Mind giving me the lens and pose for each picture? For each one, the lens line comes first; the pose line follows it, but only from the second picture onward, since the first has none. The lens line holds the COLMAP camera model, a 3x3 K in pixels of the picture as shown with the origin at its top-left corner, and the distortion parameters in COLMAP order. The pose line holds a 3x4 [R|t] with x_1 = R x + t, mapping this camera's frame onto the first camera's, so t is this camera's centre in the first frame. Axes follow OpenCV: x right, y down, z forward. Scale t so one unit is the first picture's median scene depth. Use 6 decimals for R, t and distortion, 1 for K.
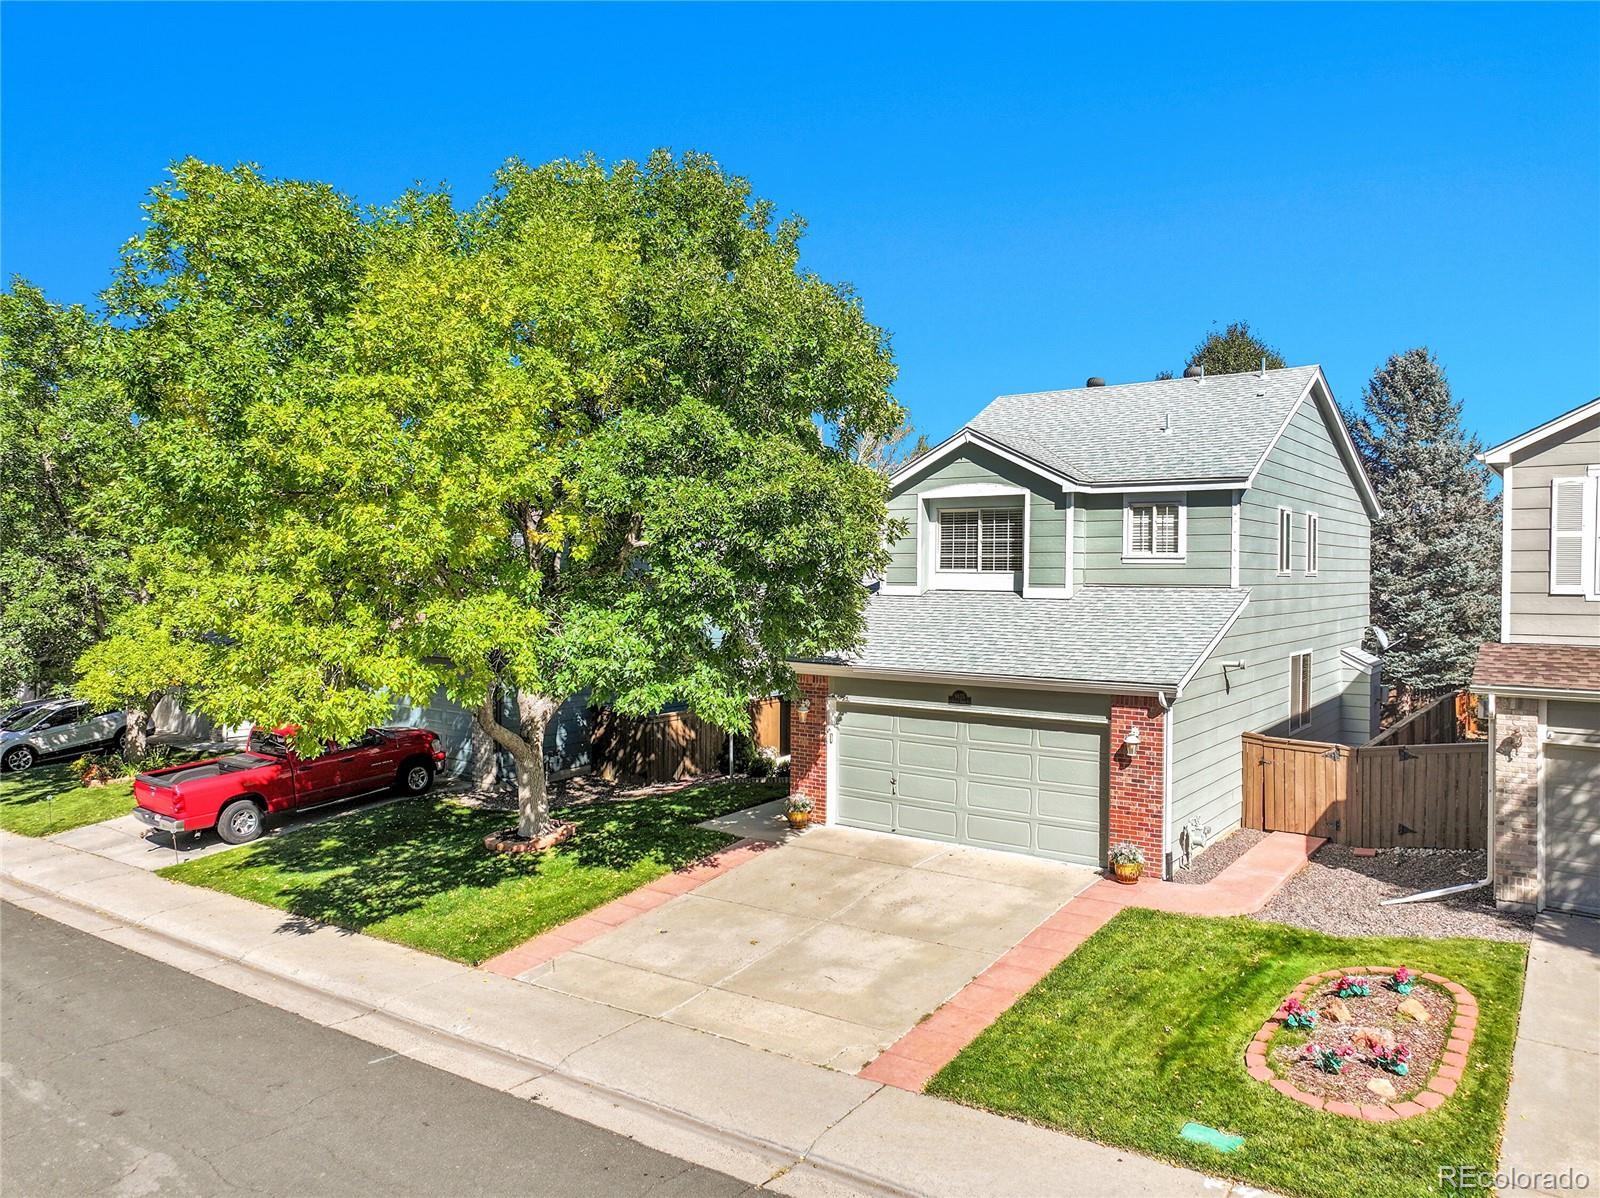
lens RADIAL K [[1125.7, 0, 801.6], [0, 1125.7, 595.0], [0, 0, 1]] dist [0.002785, 0.002675]
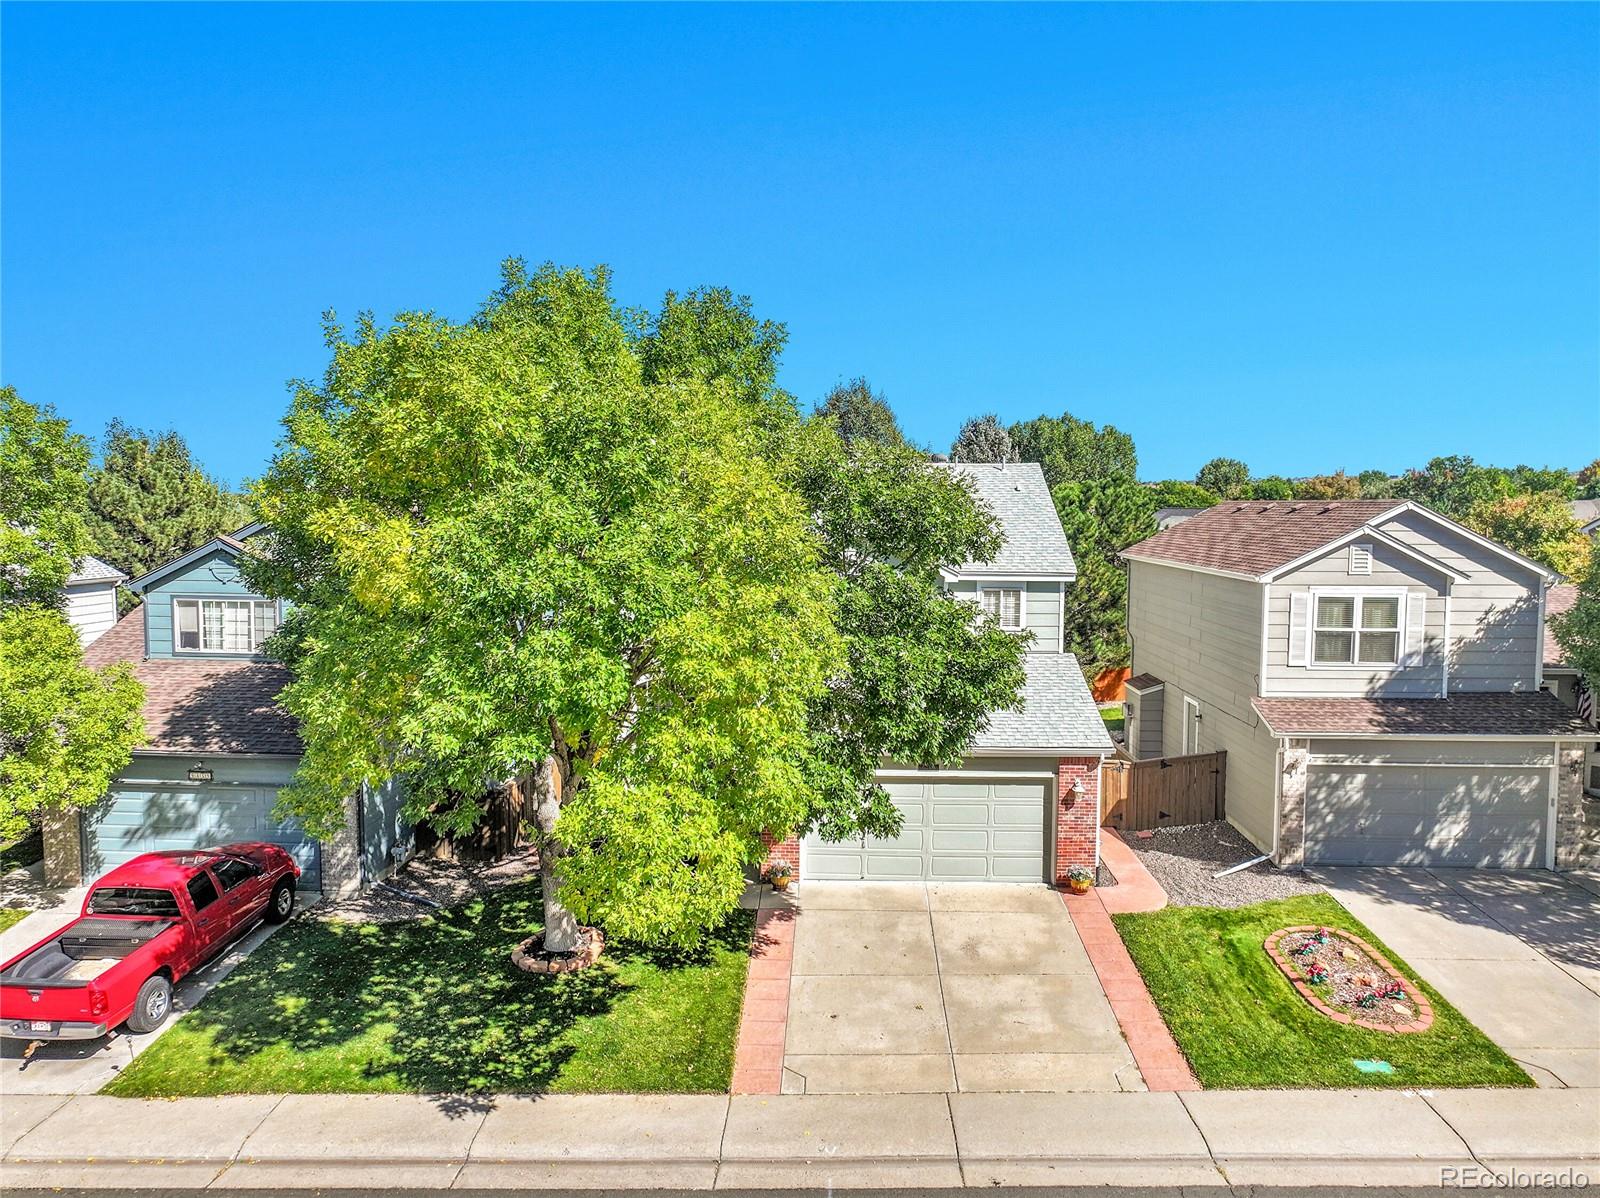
lens RADIAL K [[1125.7, 0, 806.4], [0, 1125.7, 600.3], [0, 0, 1]] dist [0.002785, 0.002675]
pose [[0.825500, -0.046846, 0.562455, -0.817659], [0.008624, 0.997480, 0.070421, -0.220234], [-0.564336, -0.053282, 0.823824, 0.088020]]
